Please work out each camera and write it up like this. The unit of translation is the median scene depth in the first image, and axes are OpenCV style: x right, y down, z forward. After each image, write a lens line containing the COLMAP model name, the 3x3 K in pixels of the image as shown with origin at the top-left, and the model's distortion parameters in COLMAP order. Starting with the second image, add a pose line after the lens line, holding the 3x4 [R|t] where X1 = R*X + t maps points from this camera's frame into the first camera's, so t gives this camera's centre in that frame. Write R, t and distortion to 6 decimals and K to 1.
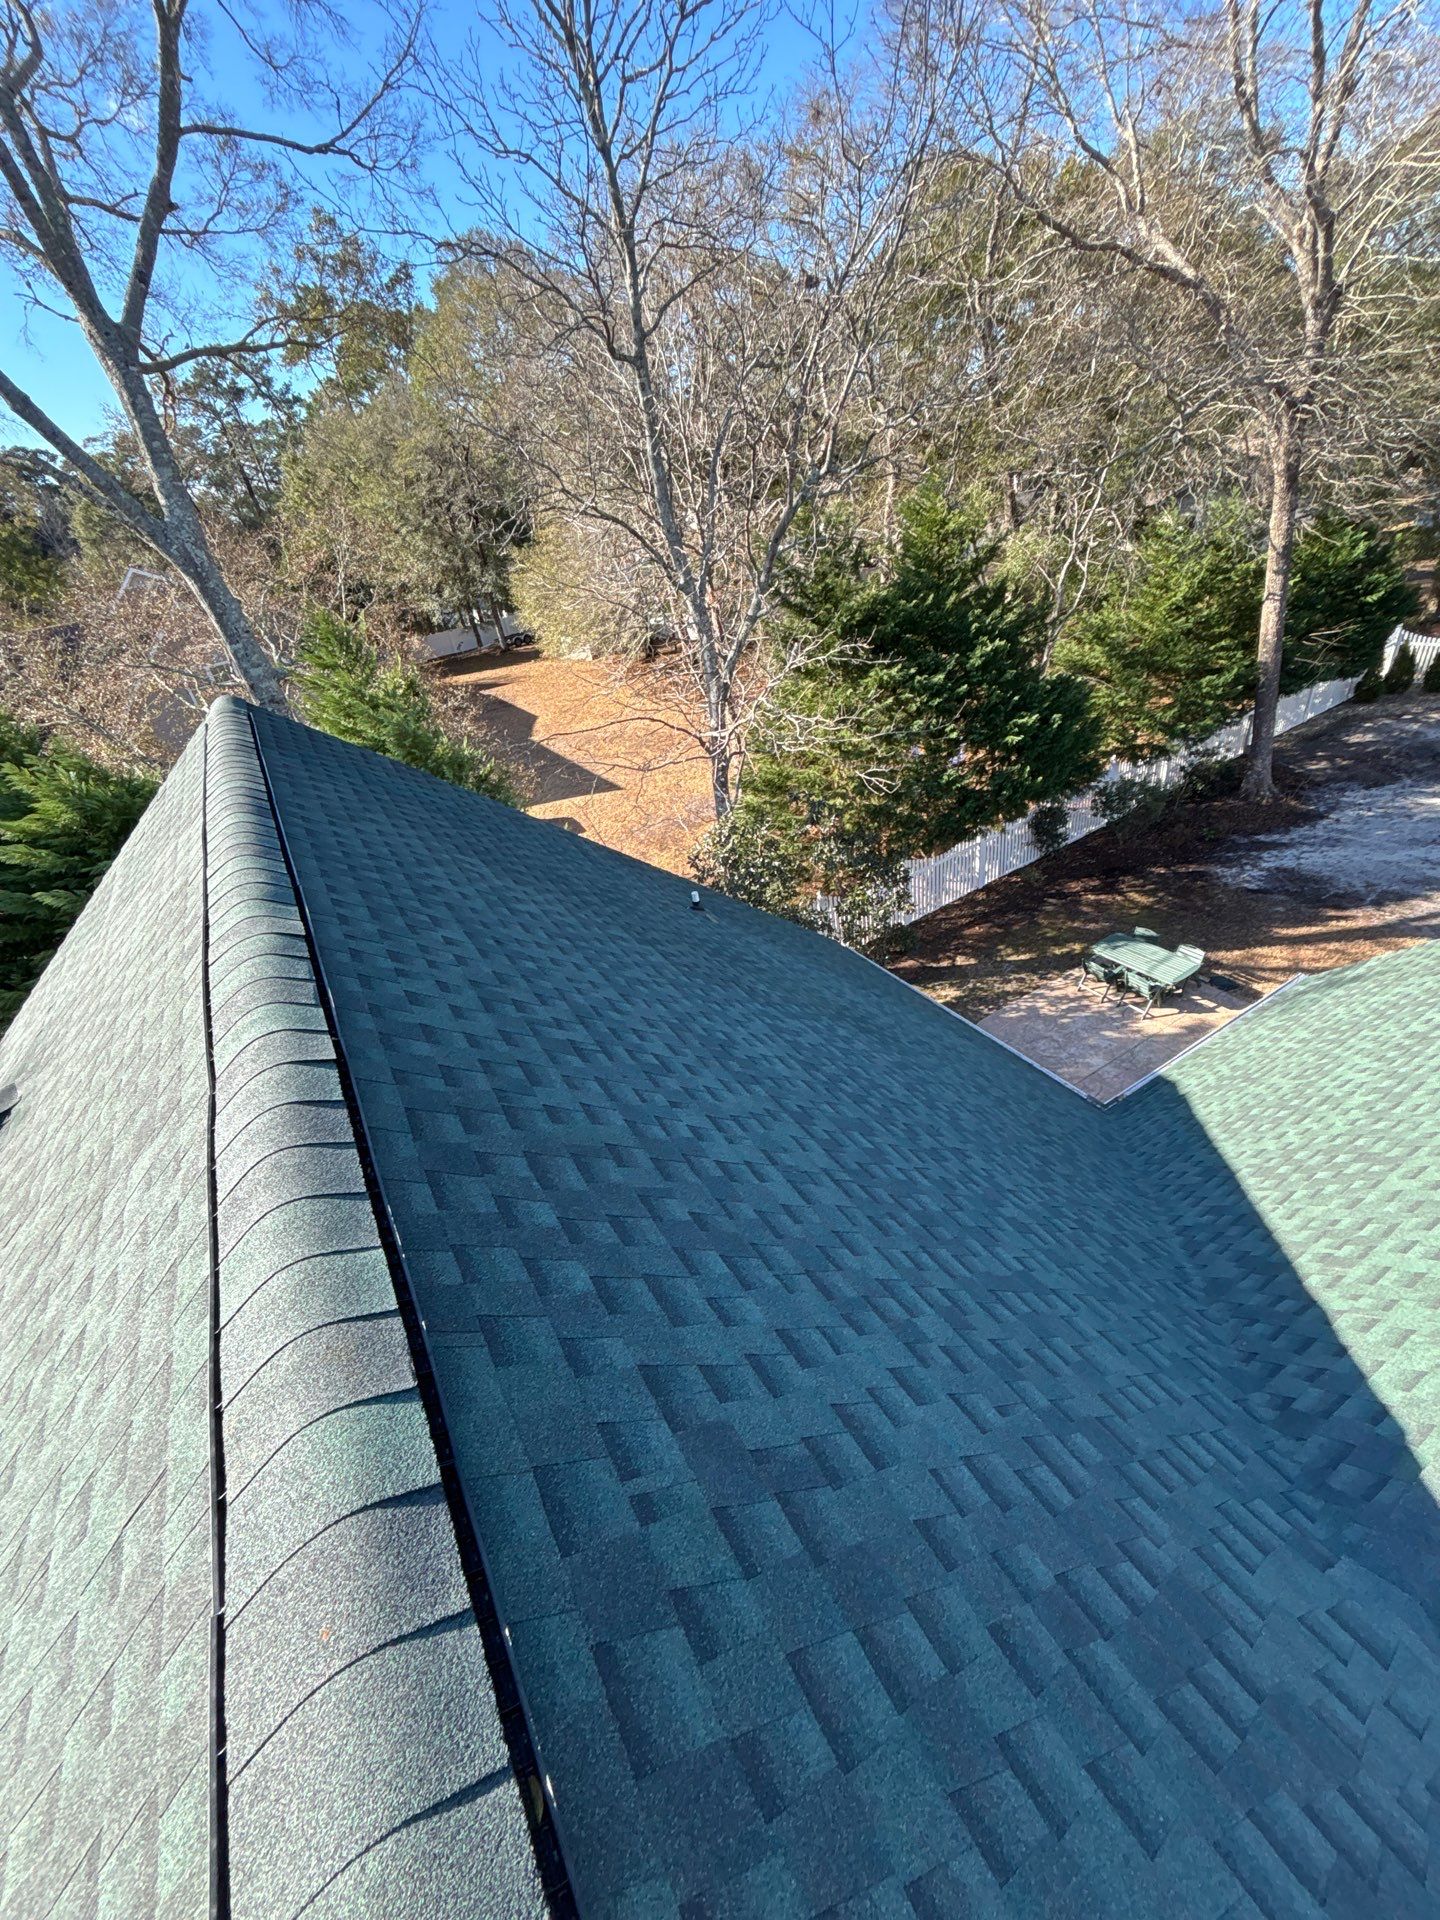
lens RADIAL K [[768.5, 0, 711.5], [0, 768.5, 973.7], [0, 0, 1]] dist [-0.003719, 0.000506]
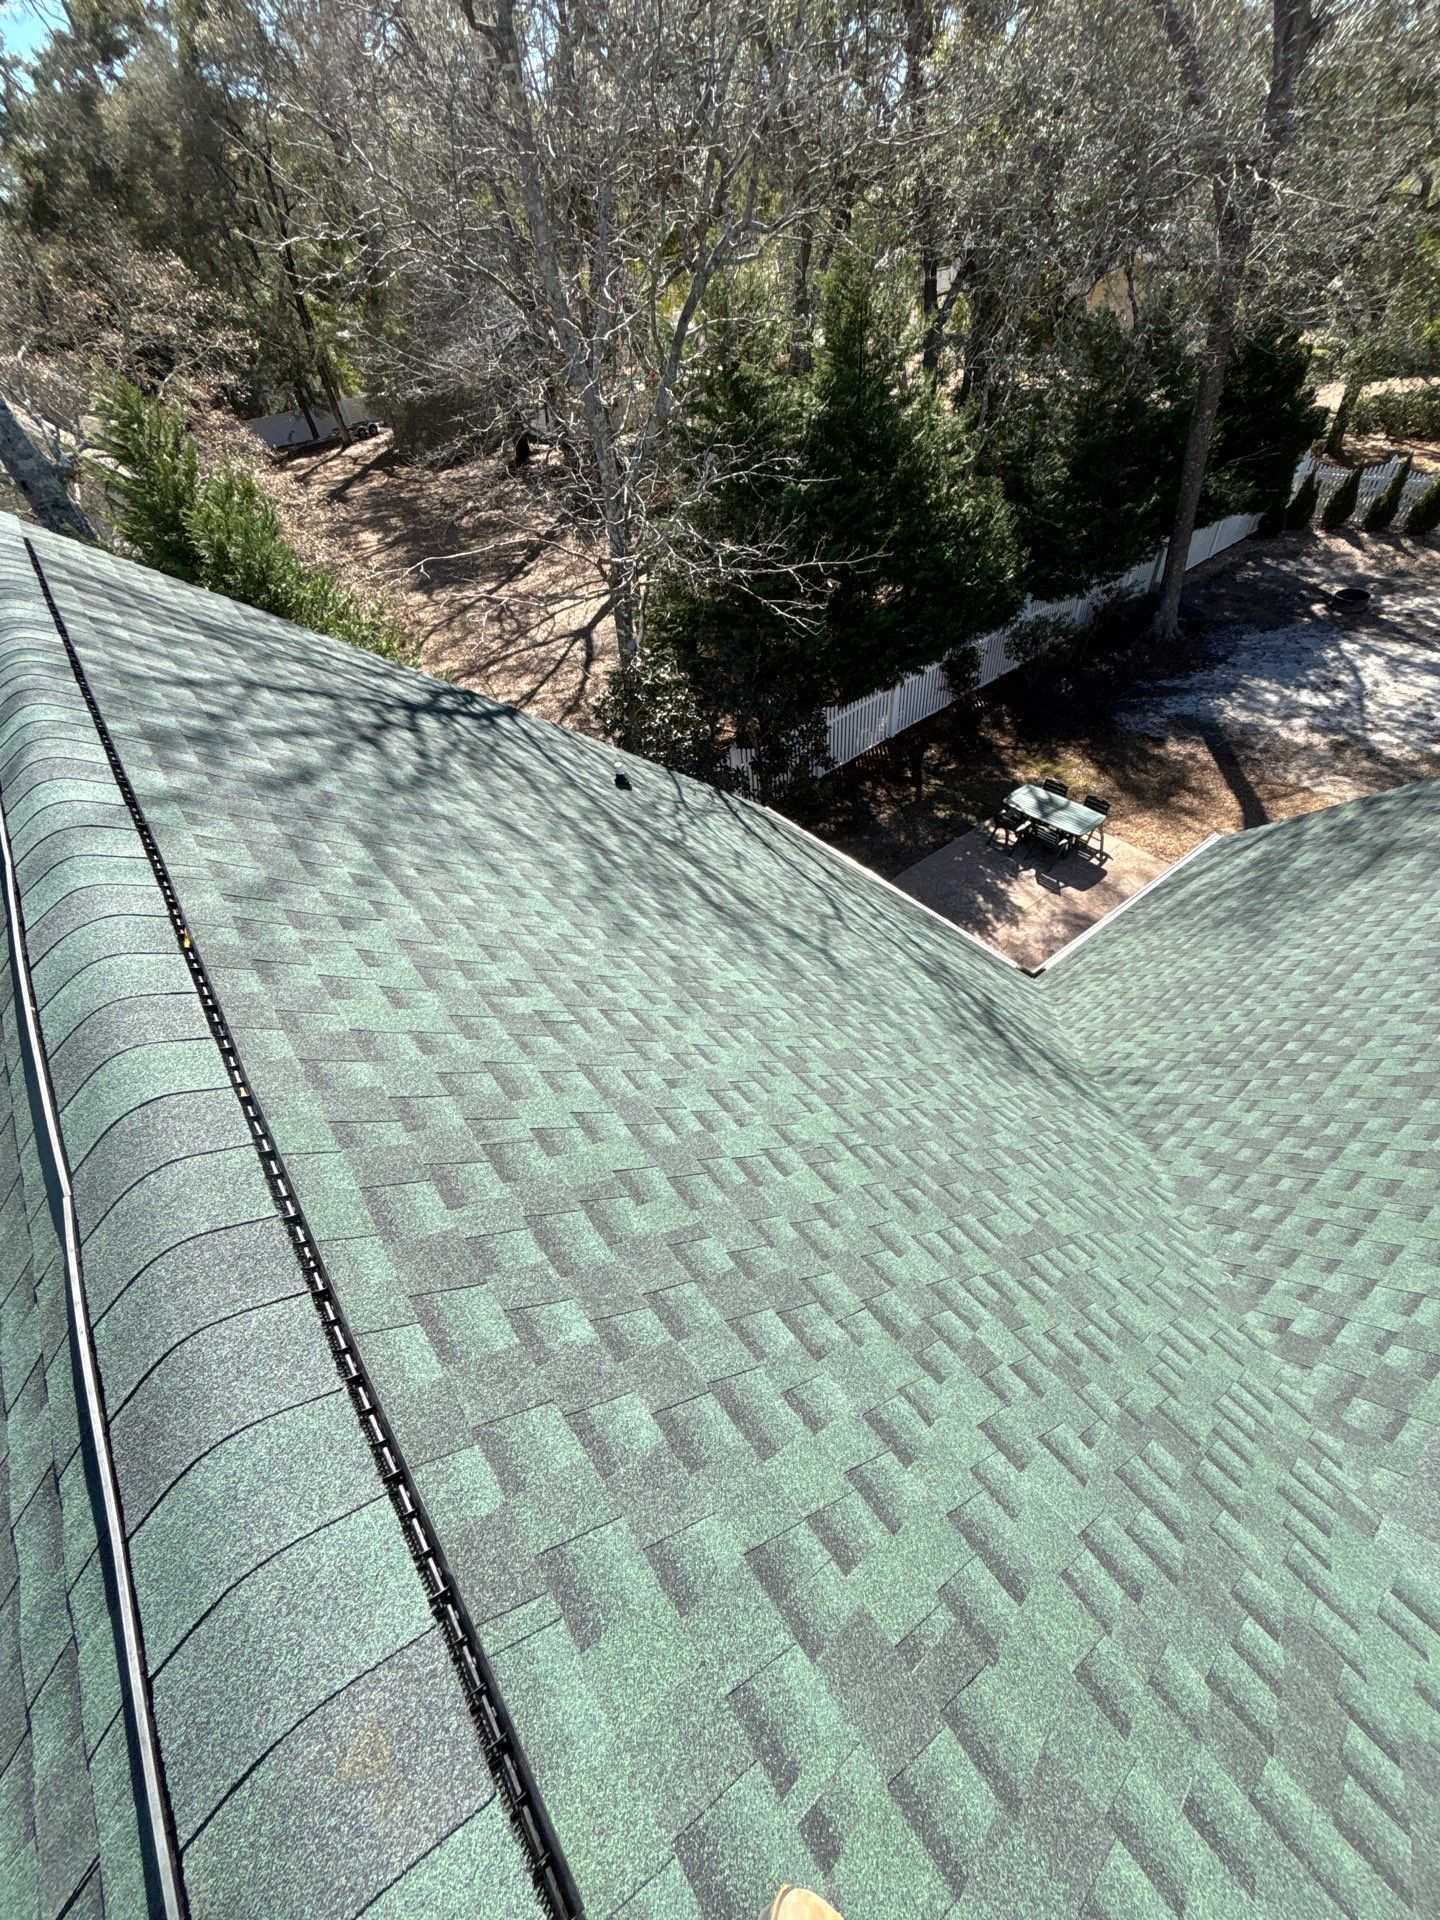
lens RADIAL K [[768.5, 0, 715.8], [0, 768.5, 979.3], [0, 0, 1]] dist [-0.003719, 0.000506]
pose [[0.990657, -0.050978, 0.126490, -0.094291], [0.024520, 0.978973, 0.202508, -0.104316], [-0.134154, -0.197515, 0.971077, 0.181840]]
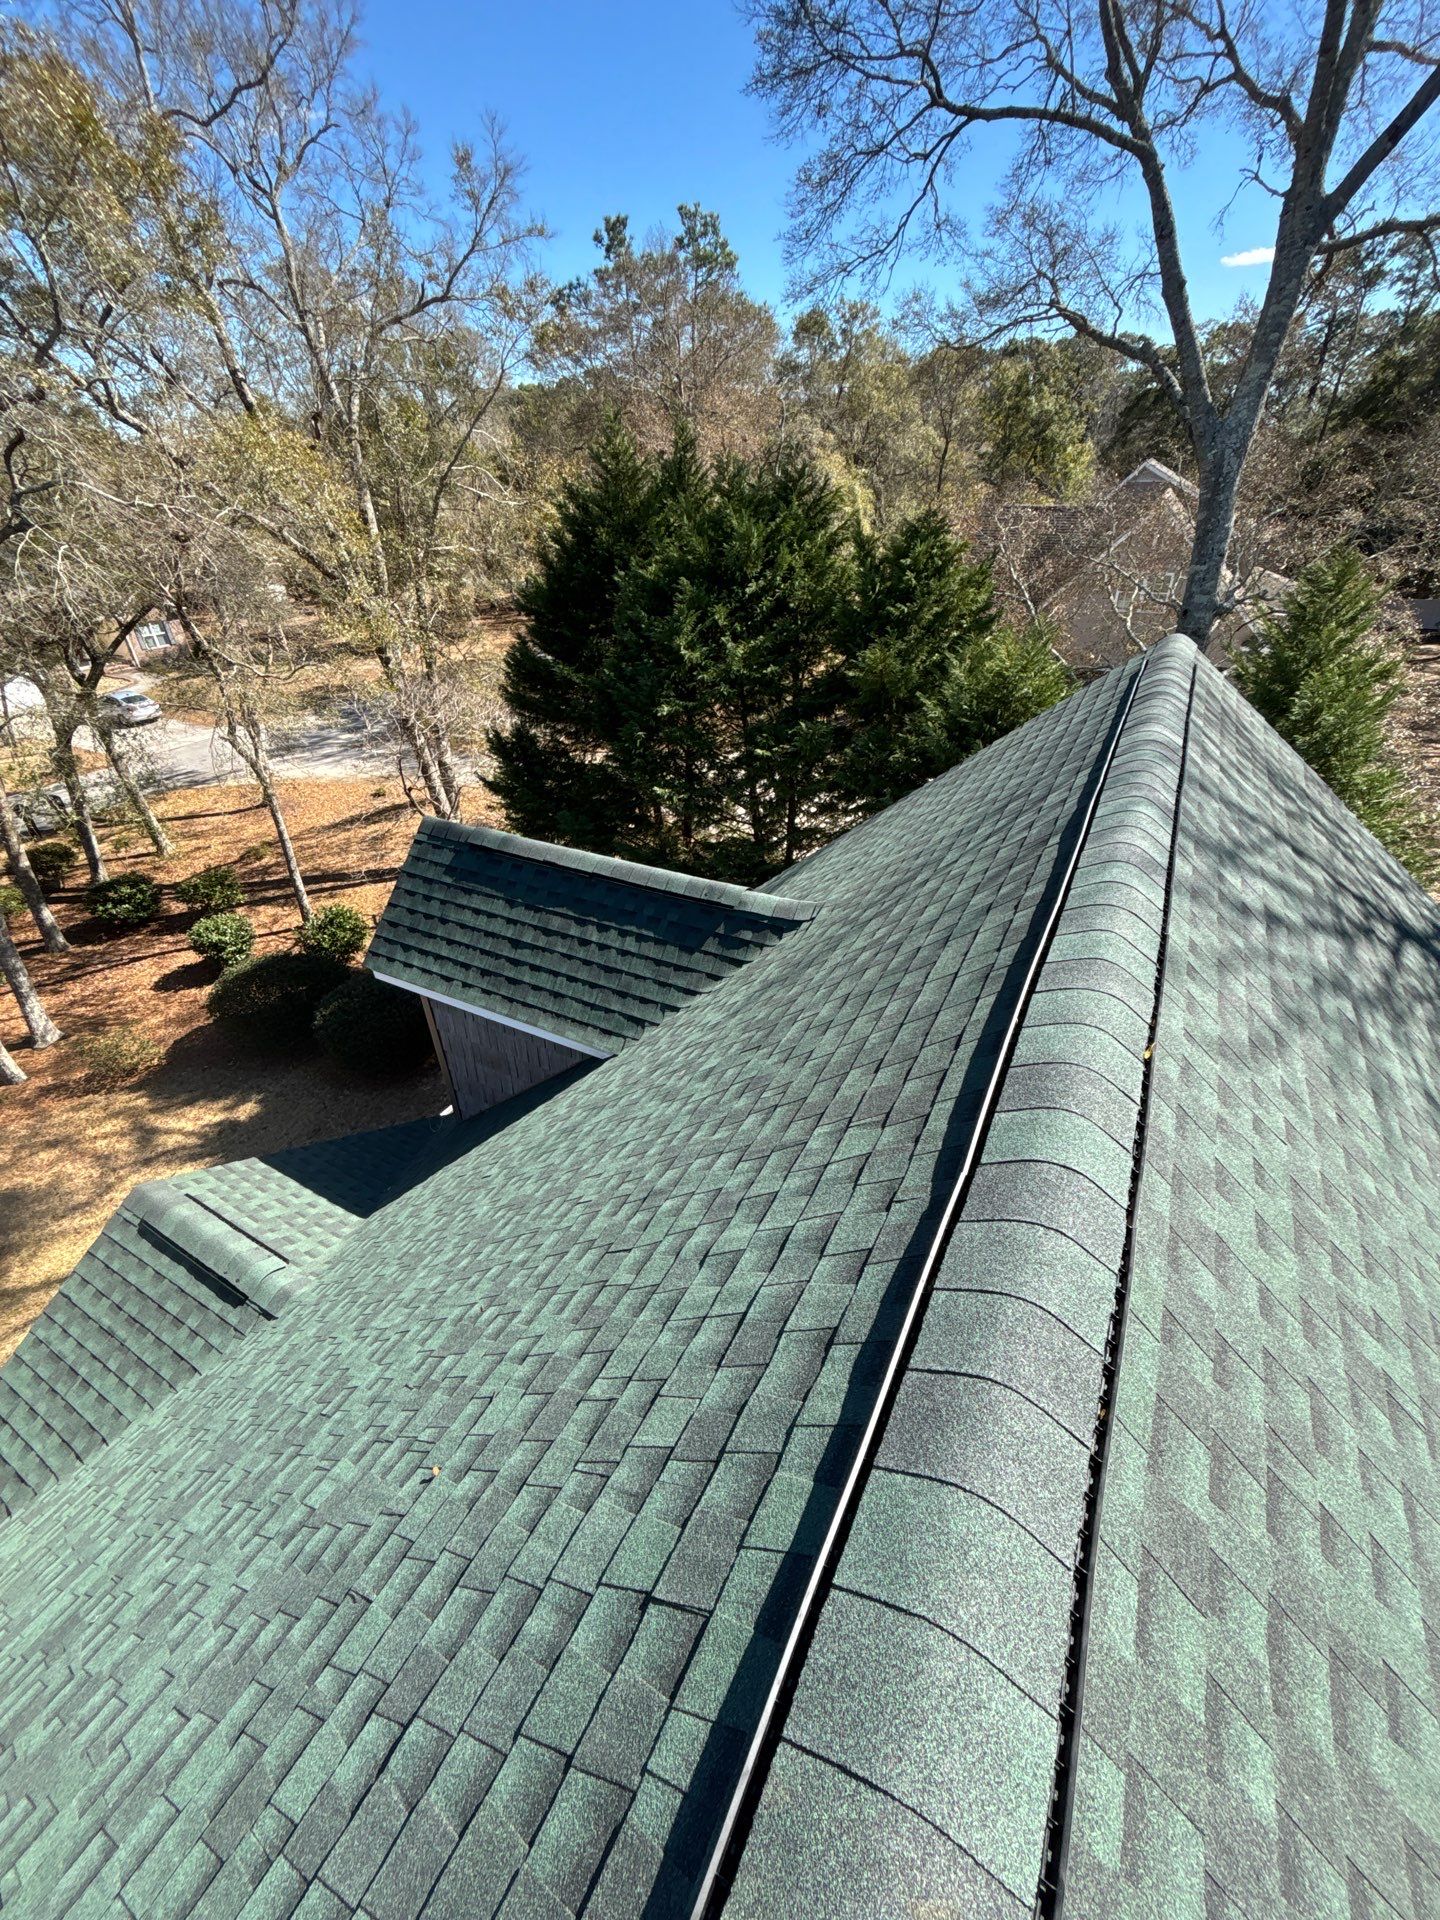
lens RADIAL K [[768.5, 0, 718.7], [0, 768.5, 958.4], [0, 0, 1]] dist [-0.003719, 0.000506]
pose [[0.513496, 0.560549, -0.649698, -0.240540], [-0.506879, 0.809075, 0.297440, -0.095423], [0.692384, 0.176584, 0.699587, 0.115343]]
